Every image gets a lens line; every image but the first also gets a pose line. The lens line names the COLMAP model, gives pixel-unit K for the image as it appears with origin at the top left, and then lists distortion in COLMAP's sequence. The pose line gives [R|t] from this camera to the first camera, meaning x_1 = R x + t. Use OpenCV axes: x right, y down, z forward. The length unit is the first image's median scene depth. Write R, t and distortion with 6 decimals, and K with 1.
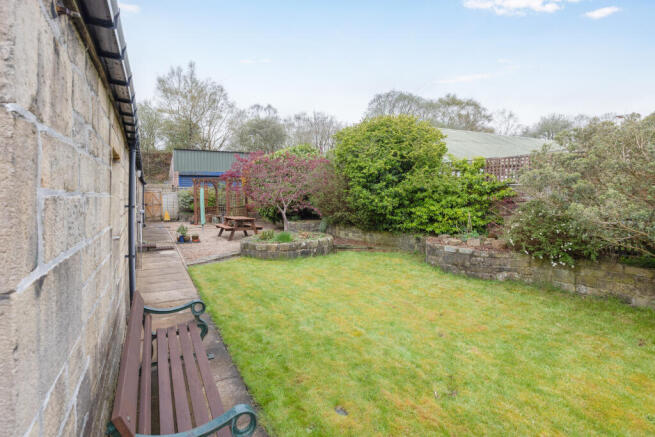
lens RADIAL K [[311.6, 0, 327.5], [0, 311.6, 218.5], [0, 0, 1]] dist [0.000043, 0.000056]
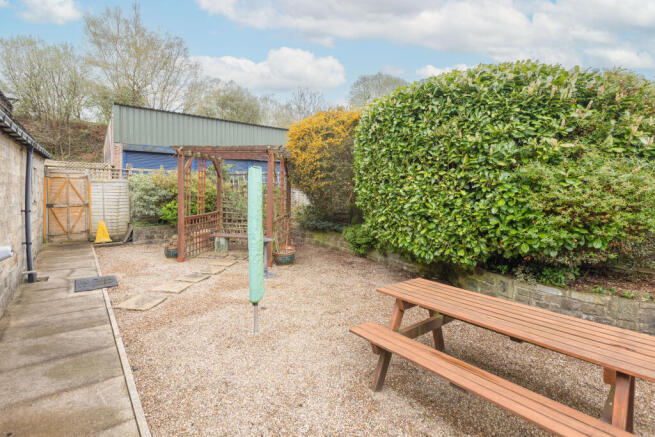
lens RADIAL K [[311.6, 0, 327.5], [0, 311.6, 218.5], [0, 0, 1]] dist [0.000043, 0.000056]
pose [[0.987009, 0.015711, 0.159894, -0.113193], [-0.019181, 0.999612, 0.020187, -0.017853], [-0.159514, -0.022992, 0.986928, 0.214030]]
